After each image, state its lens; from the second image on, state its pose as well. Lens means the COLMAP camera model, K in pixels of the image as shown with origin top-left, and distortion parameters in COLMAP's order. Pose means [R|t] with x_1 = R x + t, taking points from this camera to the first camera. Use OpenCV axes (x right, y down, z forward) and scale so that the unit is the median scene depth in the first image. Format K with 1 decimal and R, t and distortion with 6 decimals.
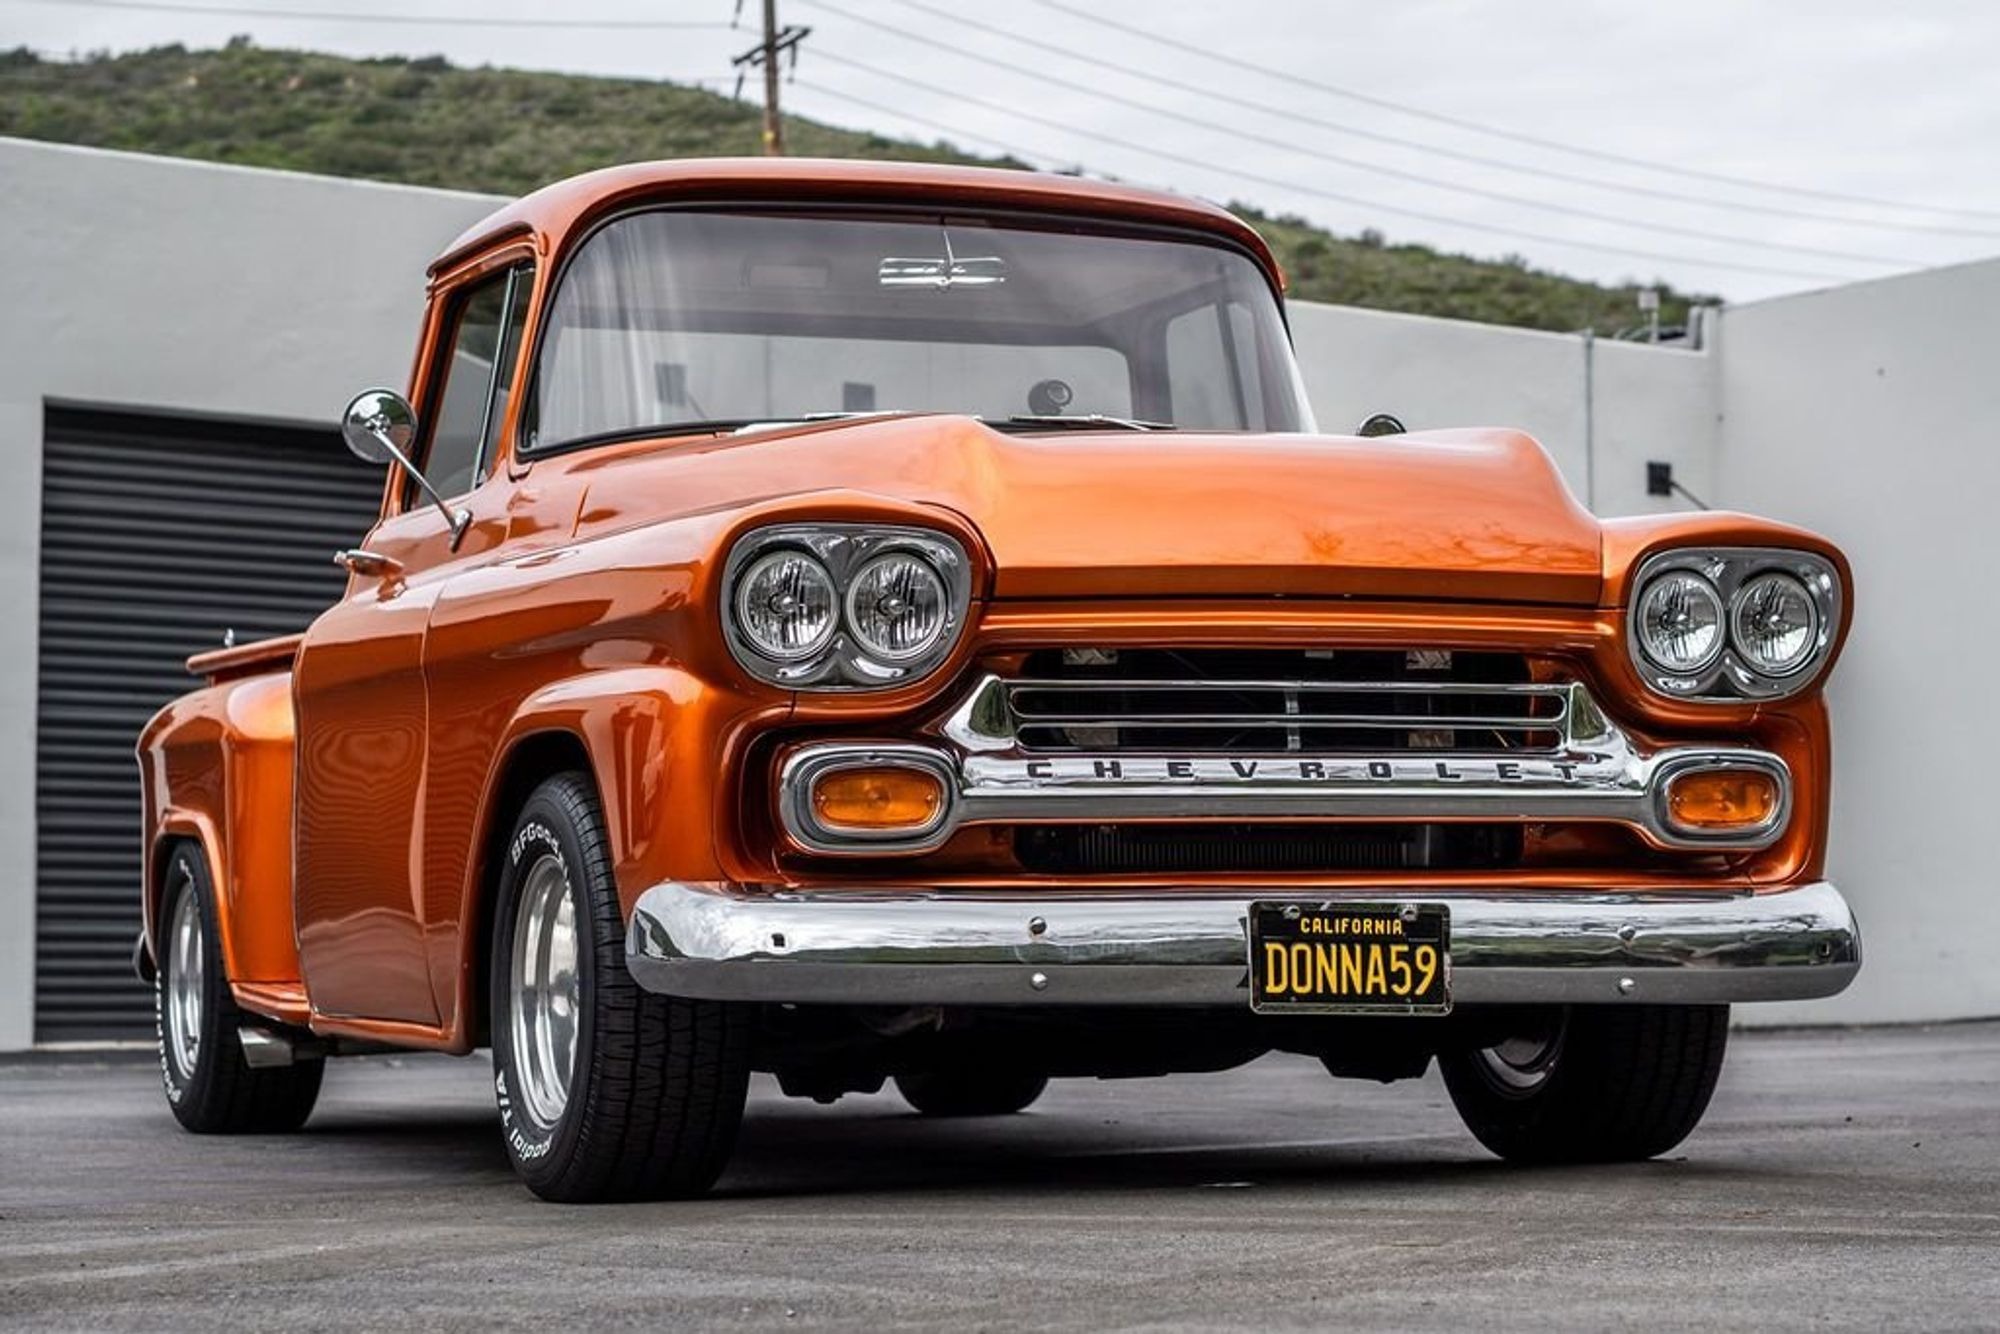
lens RADIAL K [[4337.5, 0, 1000.0], [0, 4337.5, 667.0], [0, 0, 1]] dist [0.078019, -0.242257]
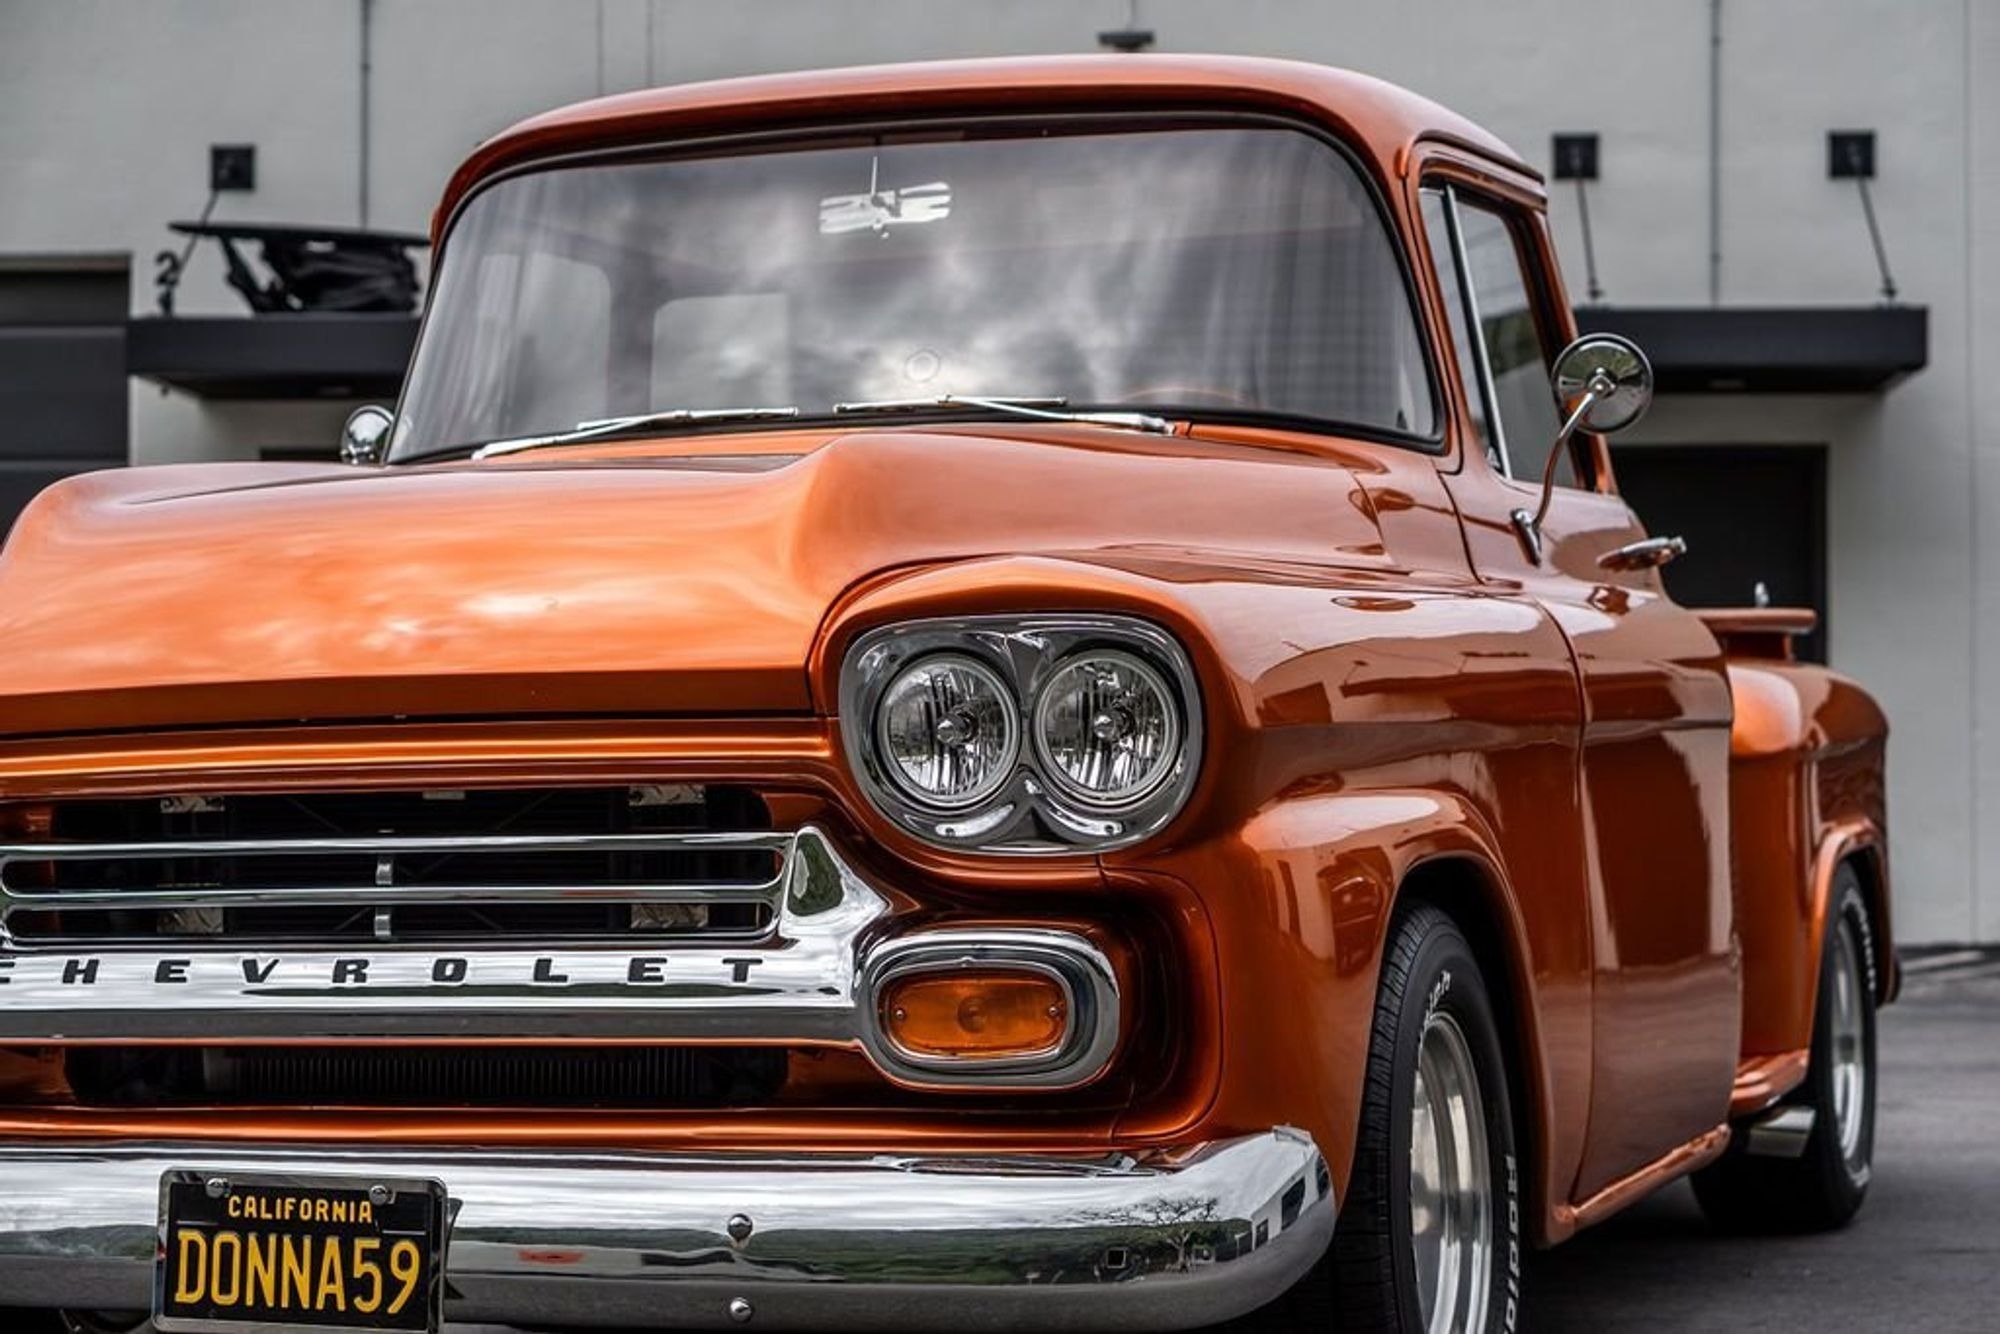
lens RADIAL K [[4337.5, 0, 1000.0], [0, 4337.5, 667.0], [0, 0, 1]] dist [0.078019, -0.242257]
pose [[0.762537, -0.020716, -0.646613, 0.610196], [0.048707, 0.998489, 0.025450, -0.037882], [0.645109, -0.050901, 0.762394, 0.550027]]
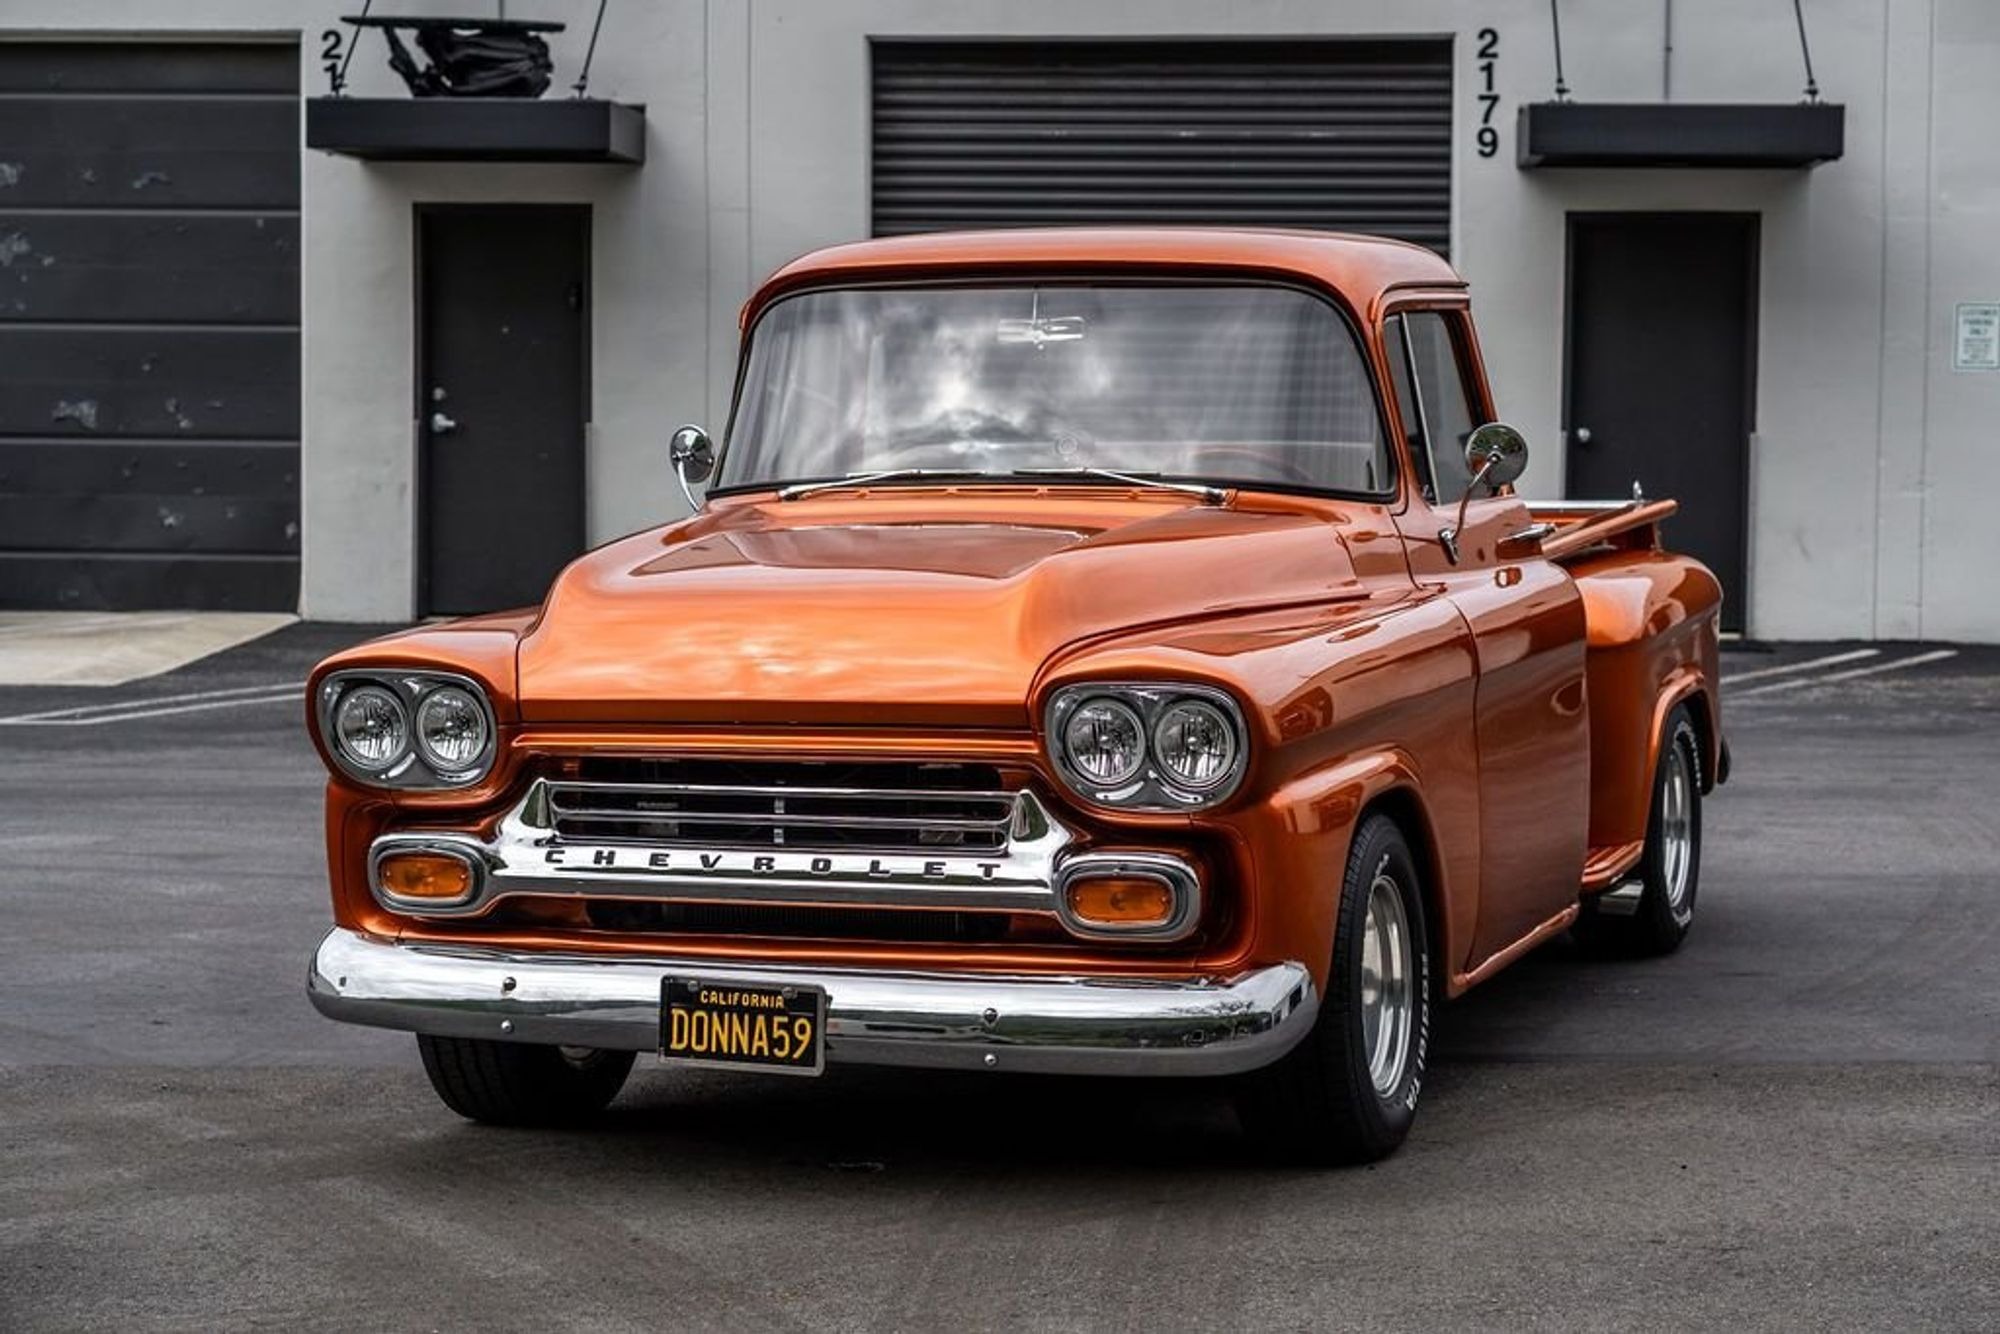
lens RADIAL K [[4337.5, 0, 1000.0], [0, 4337.5, 667.0], [0, 0, 1]] dist [0.078019, -0.242257]
pose [[0.761873, 0.048026, -0.645944, 0.927488], [0.041365, 0.991604, 0.122516, -0.181837], [0.646404, -0.120061, 0.753490, 0.128027]]
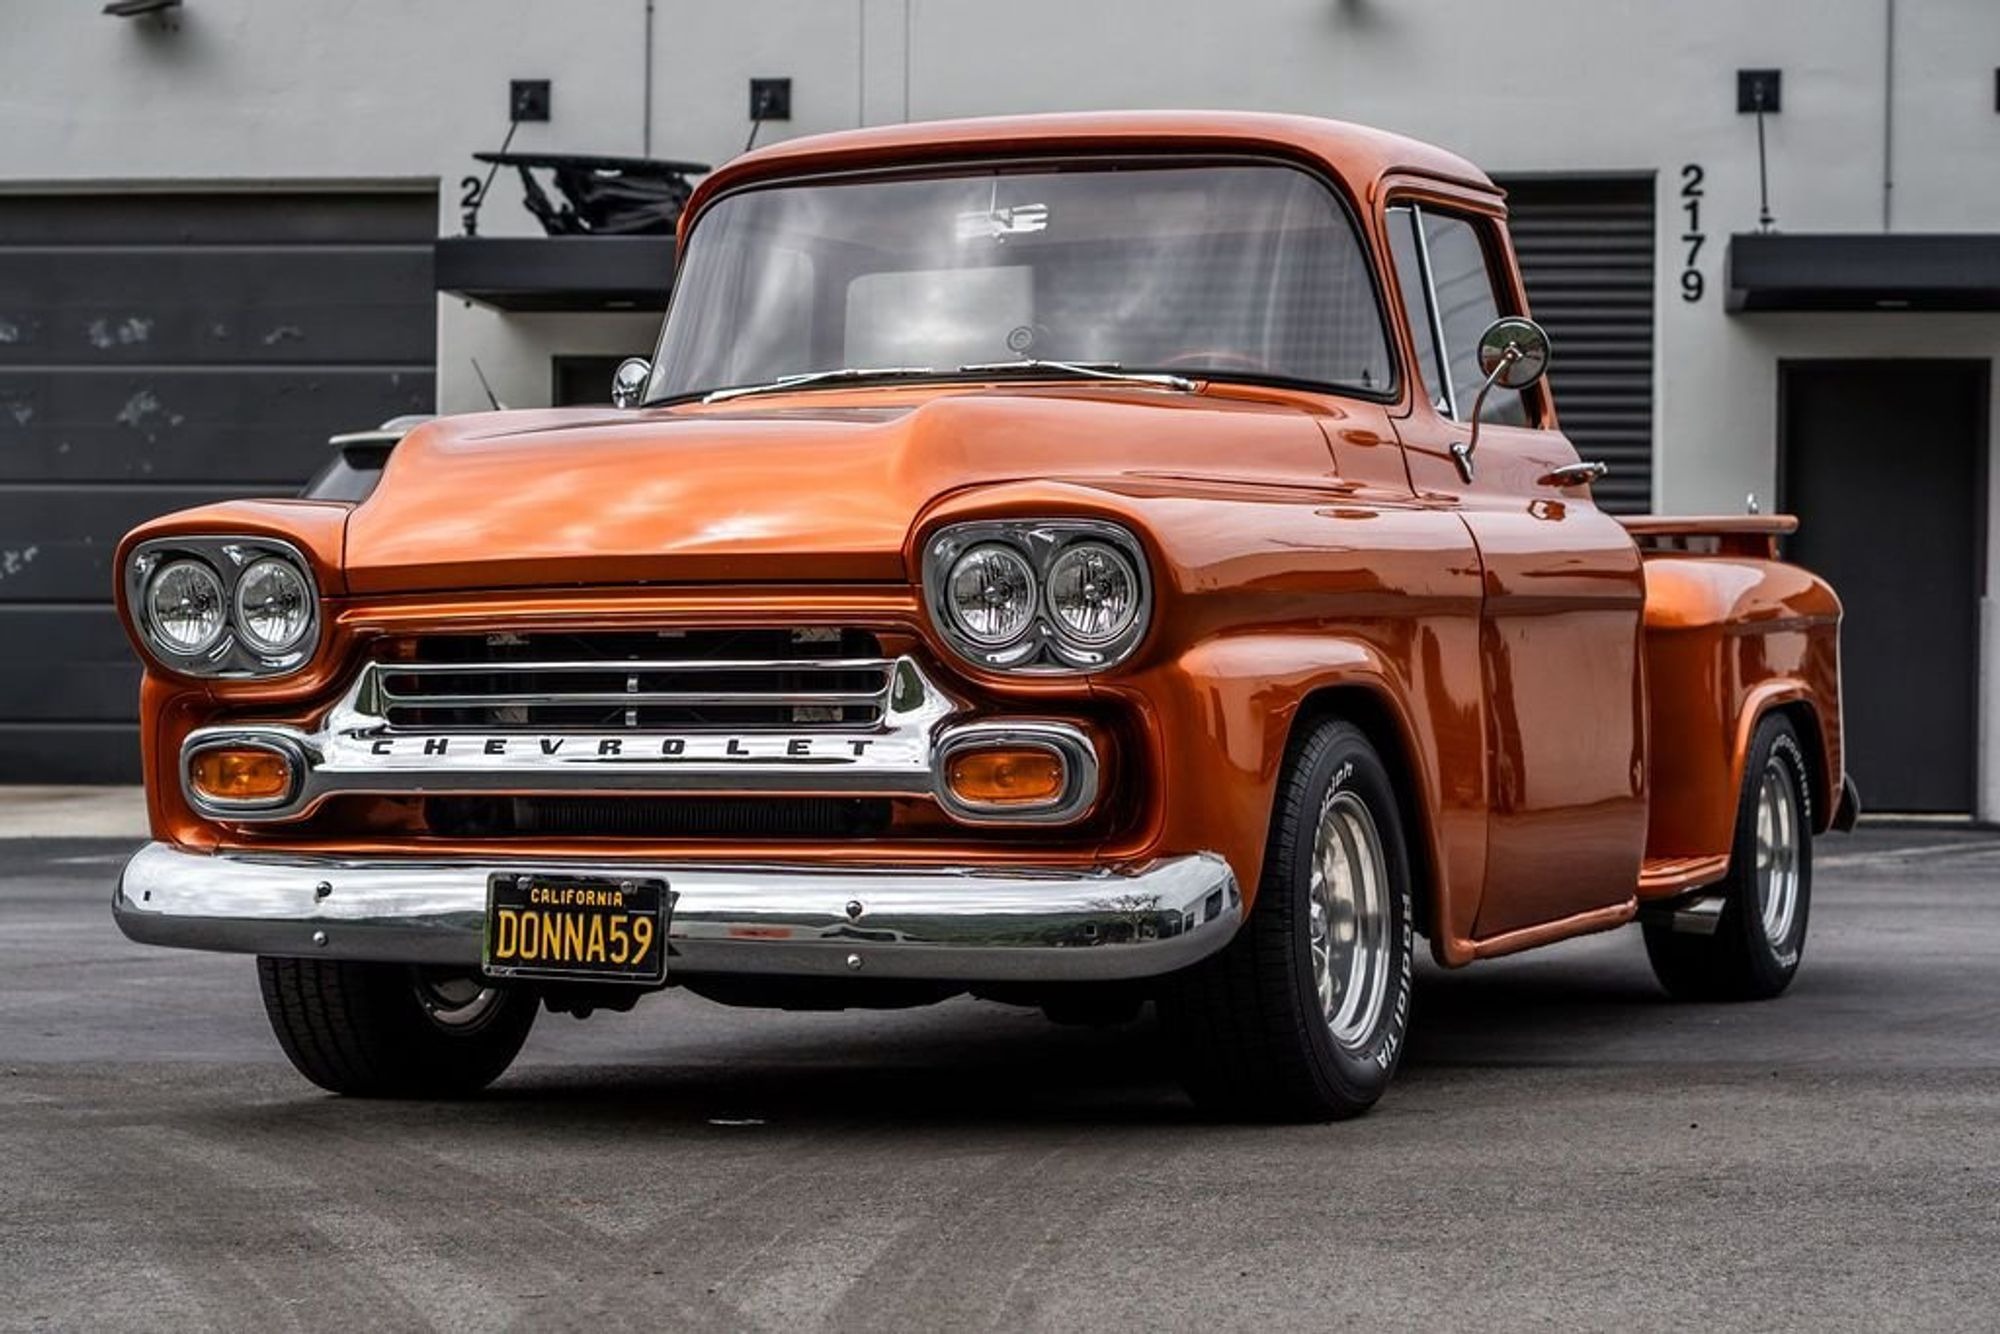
lens RADIAL K [[4461.0, 0, 972.1], [0, 4461.0, 698.2], [0, 0, 1]] dist [0.083496, -0.254844]
pose [[0.712262, 0.007411, -0.701874, 0.918277], [0.041664, 0.997735, 0.052815, -0.042976], [0.700676, -0.066861, 0.710340, 0.290597]]
